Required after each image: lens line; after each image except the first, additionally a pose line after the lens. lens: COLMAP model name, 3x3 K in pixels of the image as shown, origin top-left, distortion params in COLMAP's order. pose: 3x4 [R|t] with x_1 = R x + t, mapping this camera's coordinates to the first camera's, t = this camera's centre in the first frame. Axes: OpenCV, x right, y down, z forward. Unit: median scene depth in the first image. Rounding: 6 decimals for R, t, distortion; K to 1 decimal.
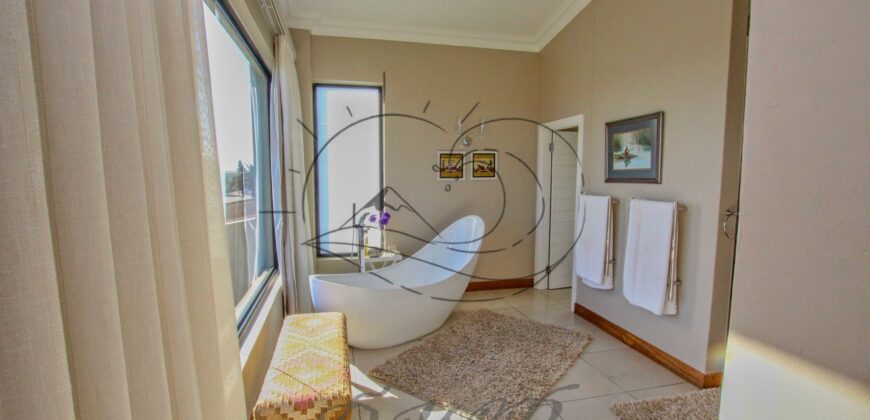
lens RADIAL K [[401.9, 0, 434.2], [0, 401.9, 216.0], [0, 0, 1]] dist [-0.030897, 0.002739]
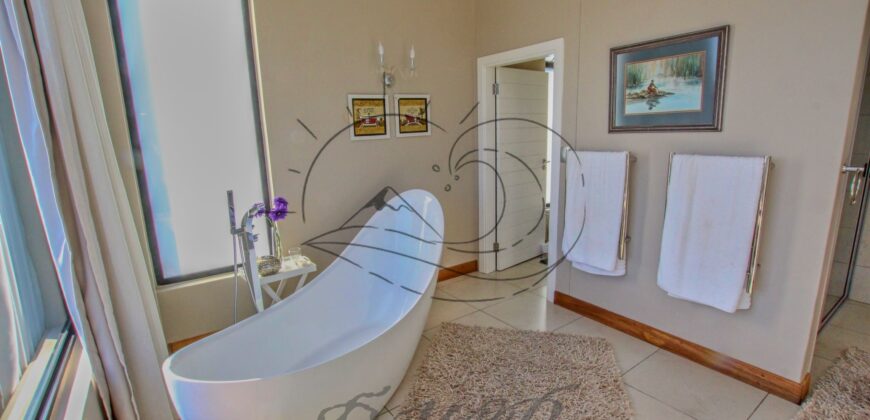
lens RADIAL K [[401.9, 0, 434.0], [0, 401.9, 212.1], [0, 0, 1]] dist [-0.030897, 0.002739]
pose [[0.928127, -0.109285, 0.355860, -0.152267], [0.073916, 0.991005, 0.111556, -0.047215], [-0.364851, -0.077235, 0.927857, 0.447842]]
